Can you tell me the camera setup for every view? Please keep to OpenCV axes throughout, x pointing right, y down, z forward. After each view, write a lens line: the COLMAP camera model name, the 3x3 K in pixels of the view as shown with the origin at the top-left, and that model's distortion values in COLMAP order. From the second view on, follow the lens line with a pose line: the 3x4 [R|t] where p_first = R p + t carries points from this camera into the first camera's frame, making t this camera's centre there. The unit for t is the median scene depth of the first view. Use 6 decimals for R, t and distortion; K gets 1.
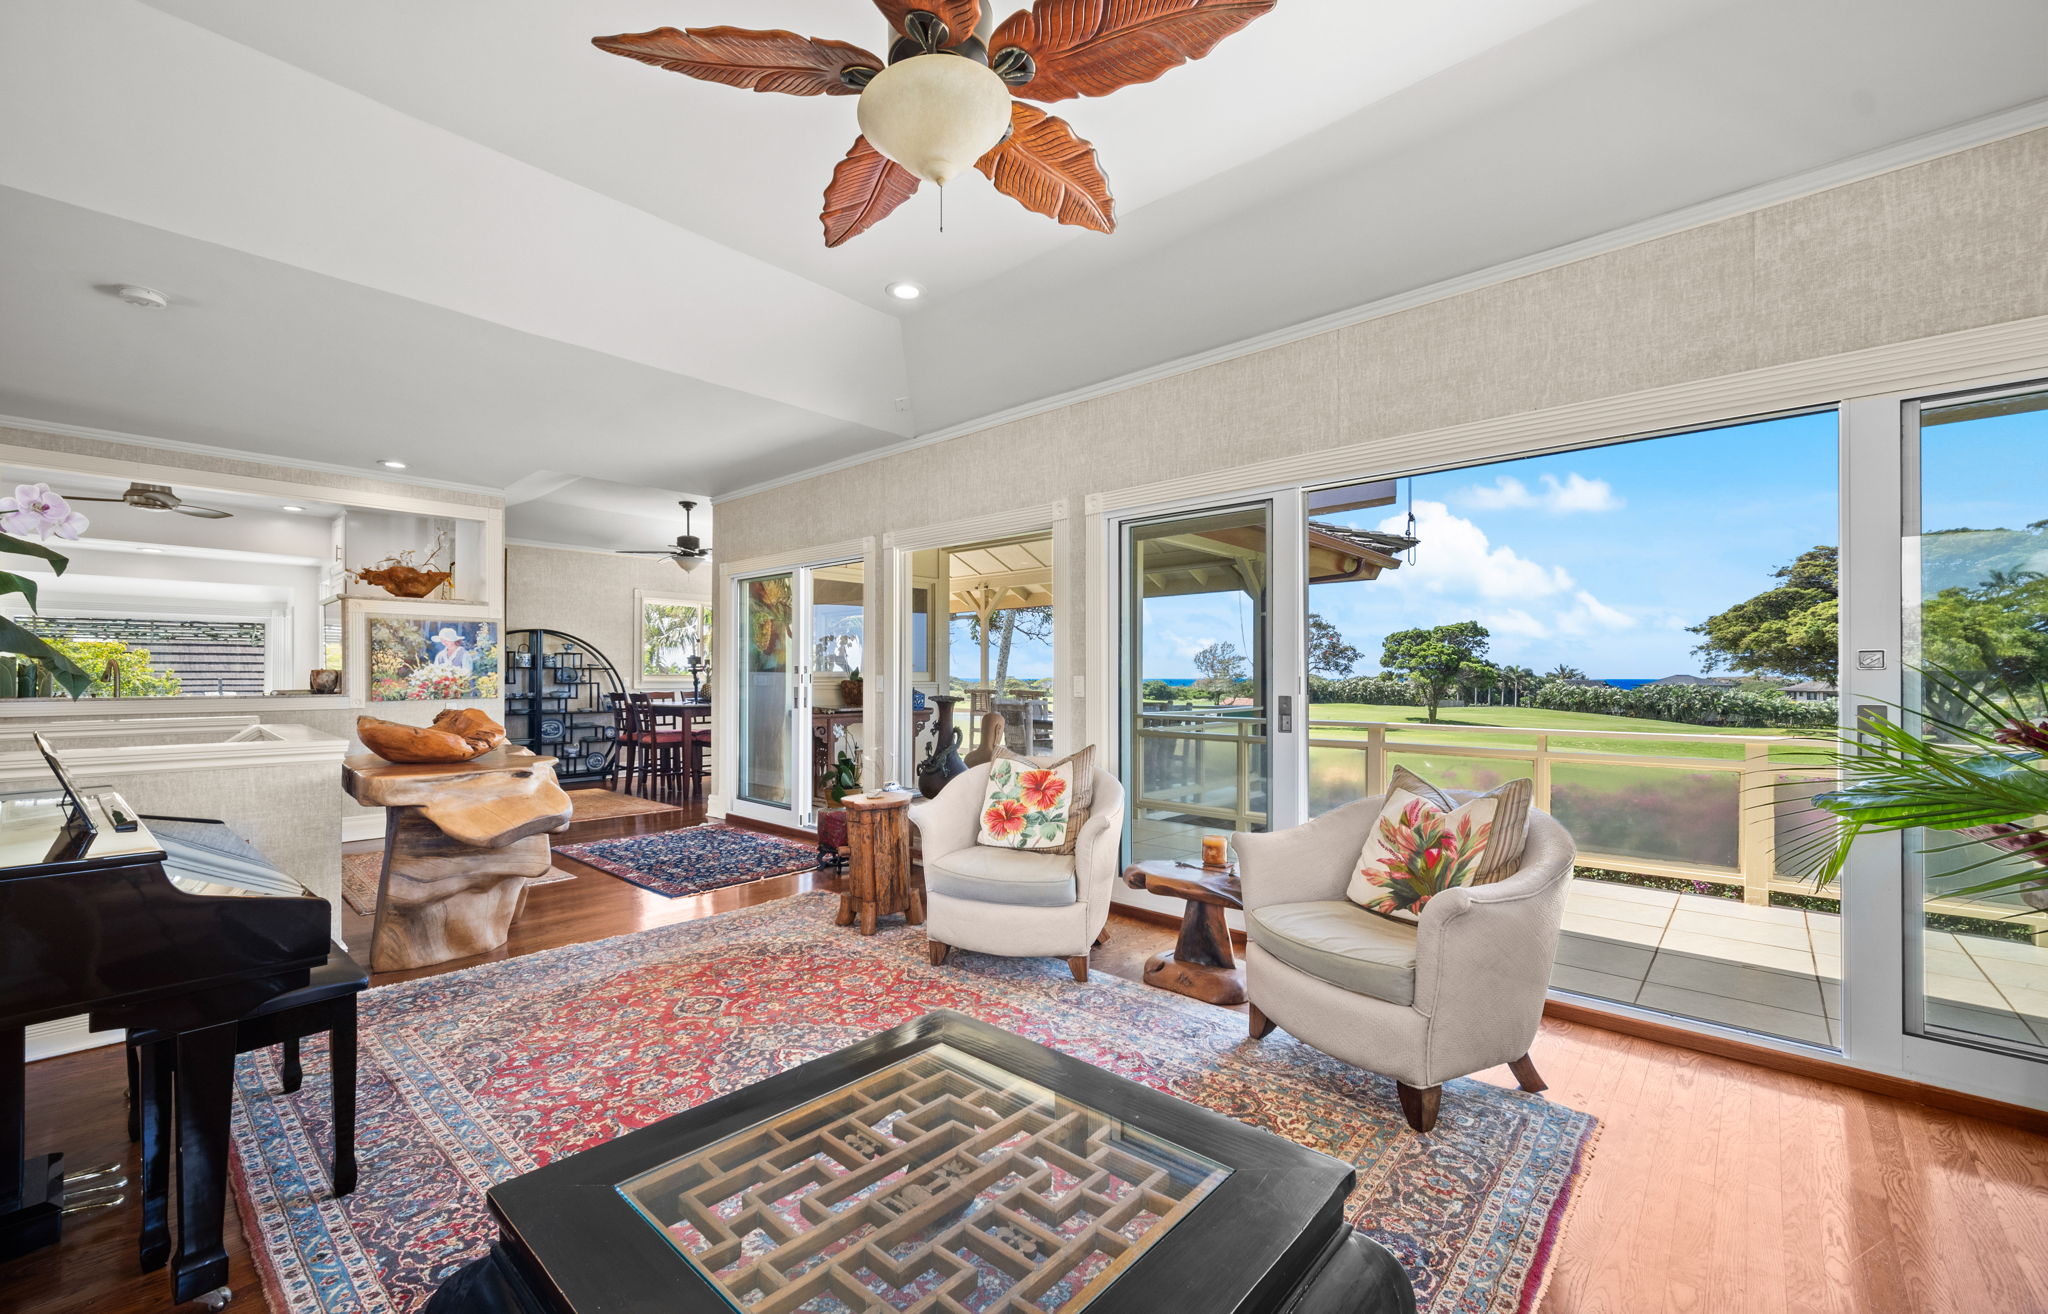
lens RADIAL K [[819.2, 0, 1039.8], [0, 819.2, 677.8], [0, 0, 1]] dist [-0.003117, -0.000060]
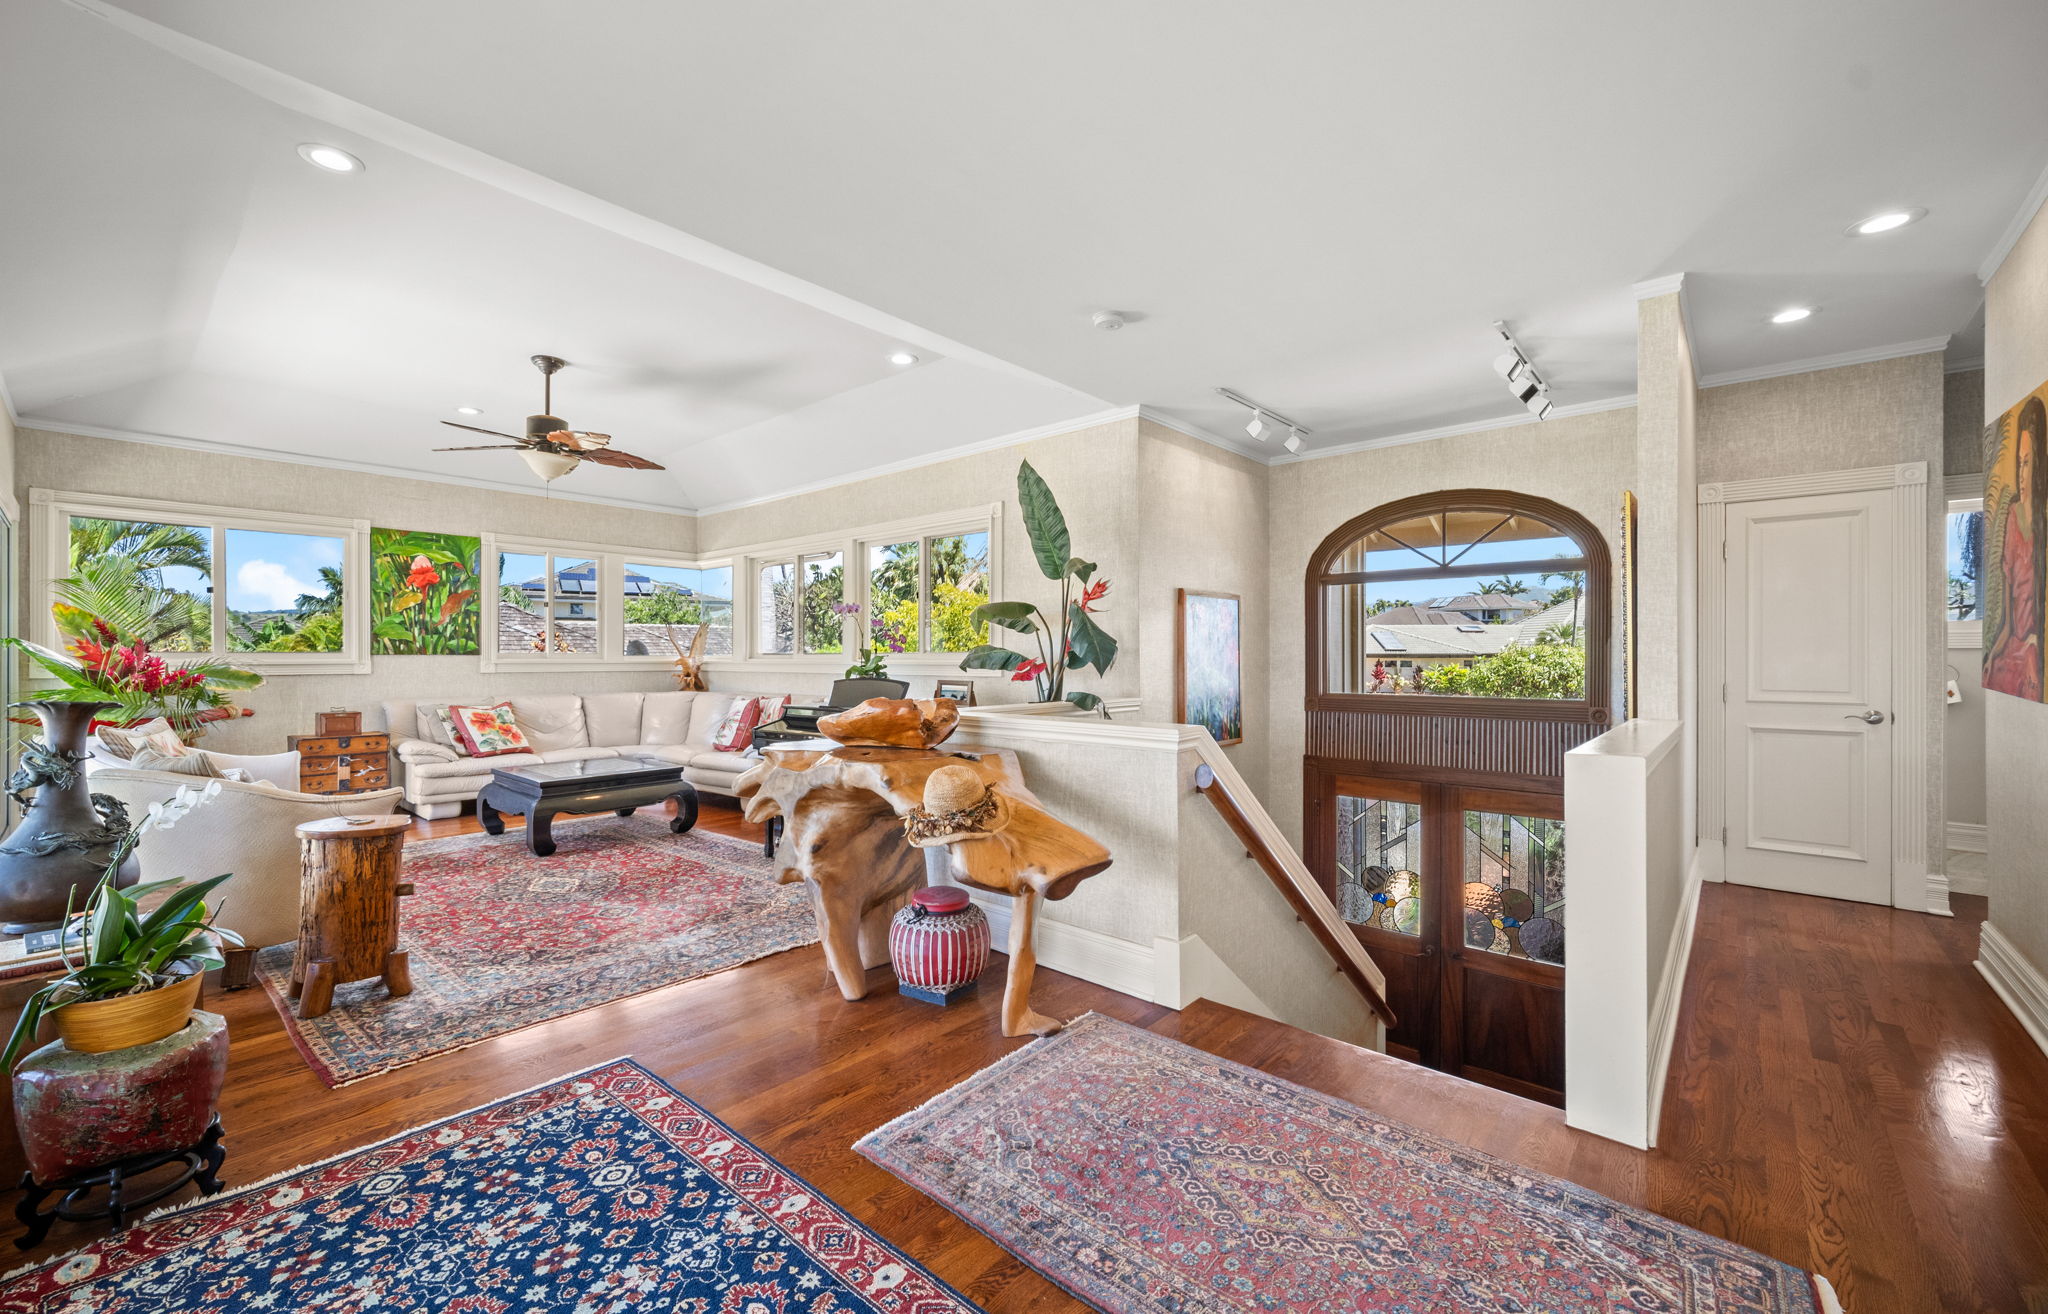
lens RADIAL K [[819.2, 0, 1017.7], [0, 819.2, 653.4], [0, 0, 1]] dist [-0.003117, -0.000060]
pose [[-0.999971, 0.001673, 0.007453, -1.015396], [0.001658, 0.999997, -0.002003, -0.005609], [-0.007456, -0.001990, -0.999970, 2.195400]]
